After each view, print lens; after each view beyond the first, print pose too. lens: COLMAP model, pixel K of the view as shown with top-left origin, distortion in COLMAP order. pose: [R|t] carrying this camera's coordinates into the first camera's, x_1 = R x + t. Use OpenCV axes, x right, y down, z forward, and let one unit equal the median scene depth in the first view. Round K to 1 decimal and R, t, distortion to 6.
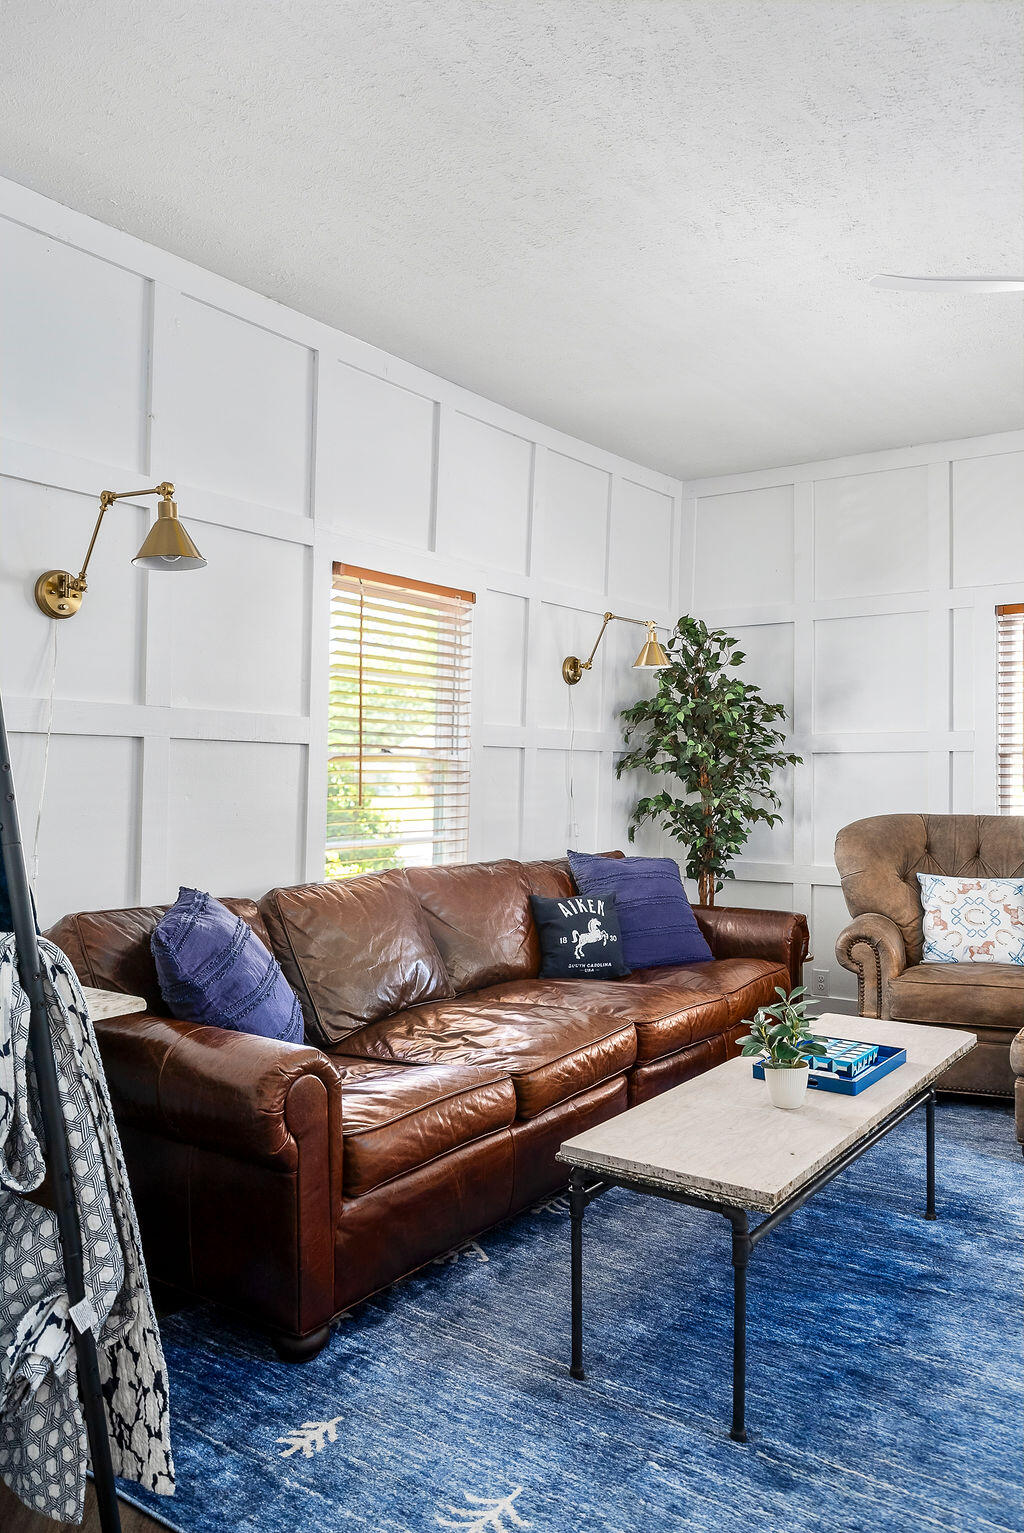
lens RADIAL K [[1111.3, 0, 507.4], [0, 1111.3, 758.3], [0, 0, 1]] dist [0.010000, -0.006859]
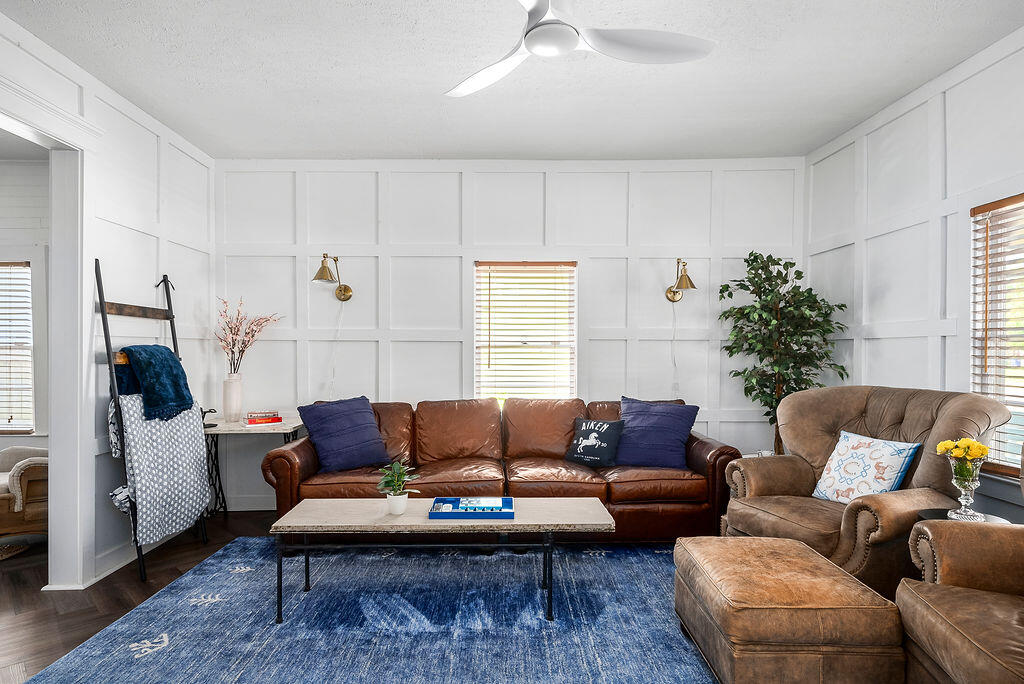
lens RADIAL K [[574.0, 0, 510.7], [0, 574.0, 352.9], [0, 0, 1]] dist [0.003822, 0.001648]
pose [[0.602454, 0.001323, -0.798152, 1.004747], [0.012293, 0.999865, 0.010936, -0.000850], [0.798059, -0.016400, 0.602357, 0.420230]]
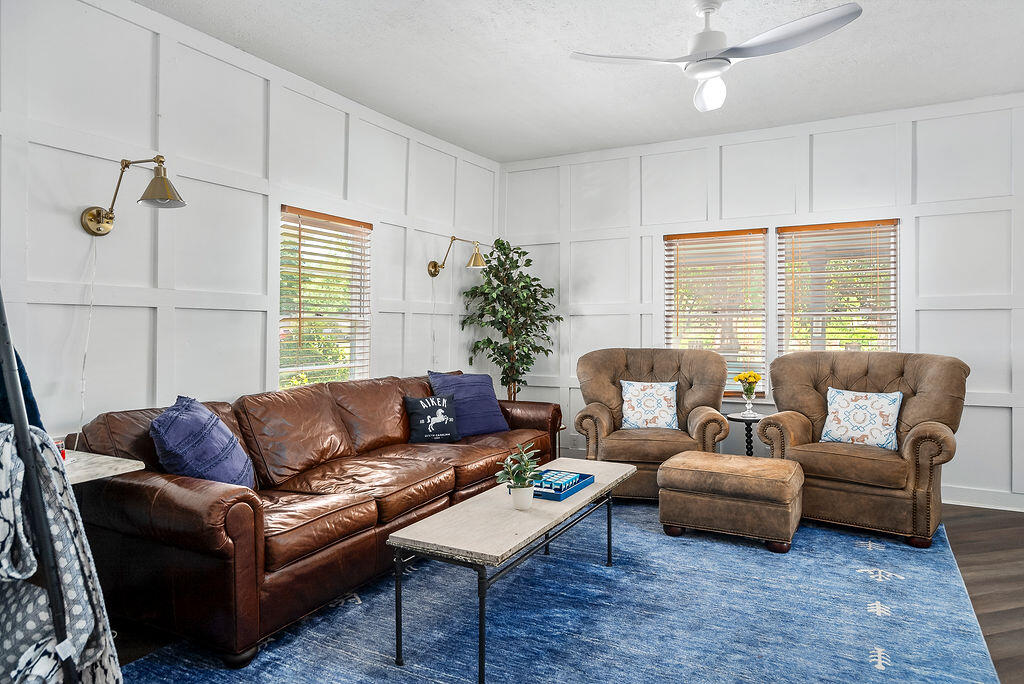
lens RADIAL K [[630.4, 0, 510.0], [0, 630.4, 328.9], [0, 0, 1]] dist [0.007025, 0.000989]
pose [[0.991855, -0.006987, 0.127177, 0.081747], [0.004993, 0.999860, 0.015993, 0.001014], [-0.127270, -0.015228, 0.991751, -0.015122]]
